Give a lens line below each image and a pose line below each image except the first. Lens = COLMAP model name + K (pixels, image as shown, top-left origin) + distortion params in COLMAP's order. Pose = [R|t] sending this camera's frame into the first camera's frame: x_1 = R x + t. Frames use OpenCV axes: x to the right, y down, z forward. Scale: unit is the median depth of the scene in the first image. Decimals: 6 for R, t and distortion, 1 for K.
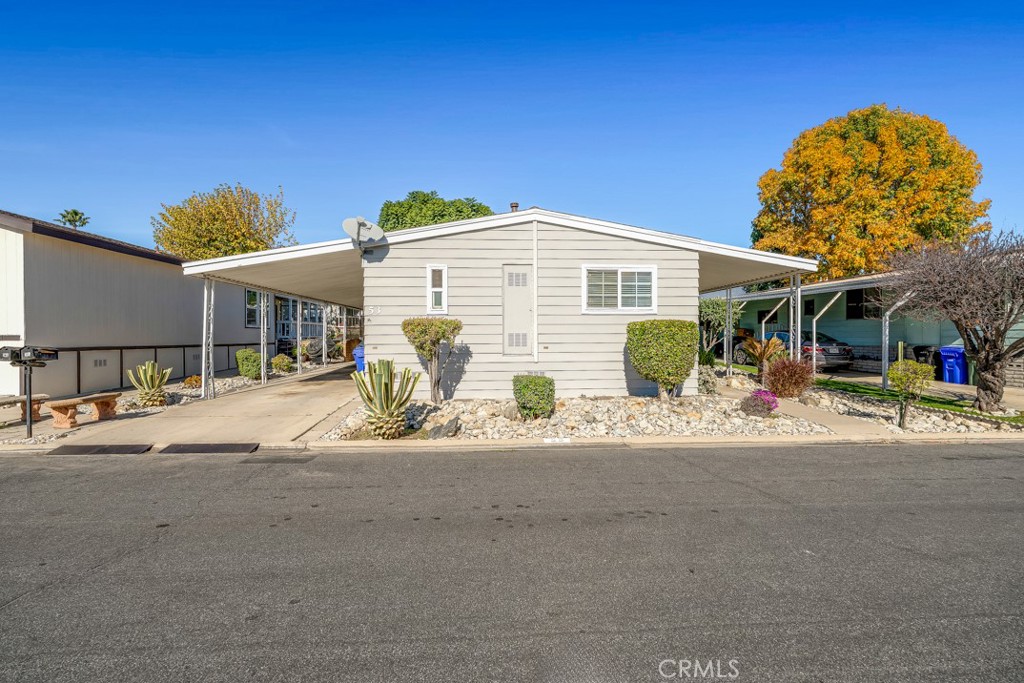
lens RADIAL K [[451.2, 0, 514.5], [0, 451.2, 338.6], [0, 0, 1]] dist [-0.003354, 0.000178]
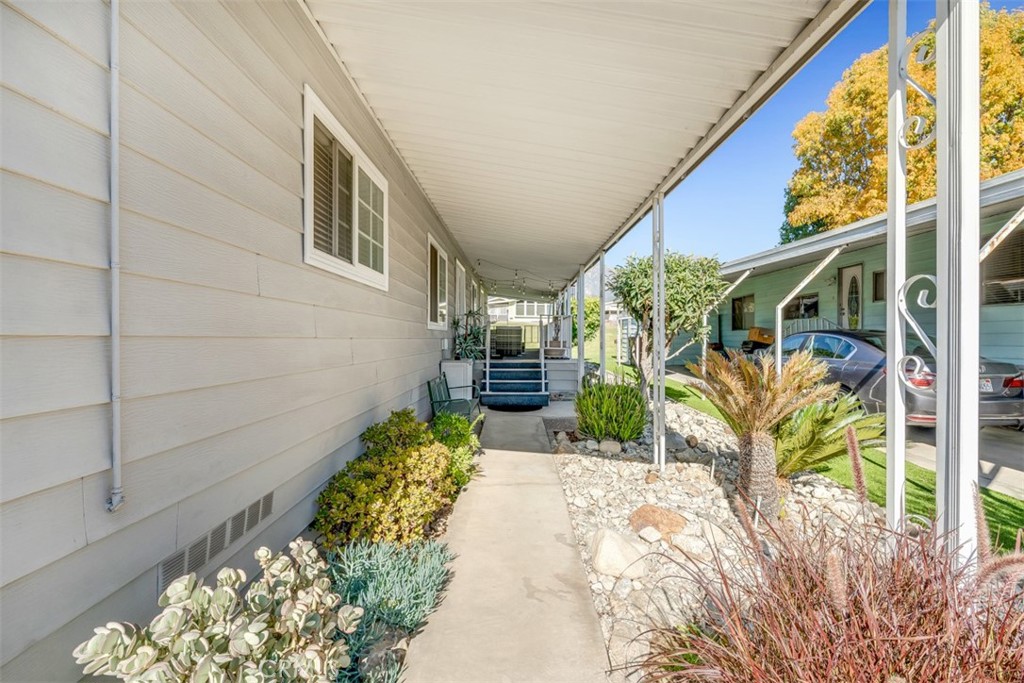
lens RADIAL K [[451.2, 0, 508.6], [0, 451.2, 339.1], [0, 0, 1]] dist [-0.003354, 0.000178]
pose [[0.997015, 0.007411, -0.076851, 0.155189], [-0.007446, 0.999972, -0.000178, -0.002873], [0.076848, 0.000750, 0.997043, 0.262943]]
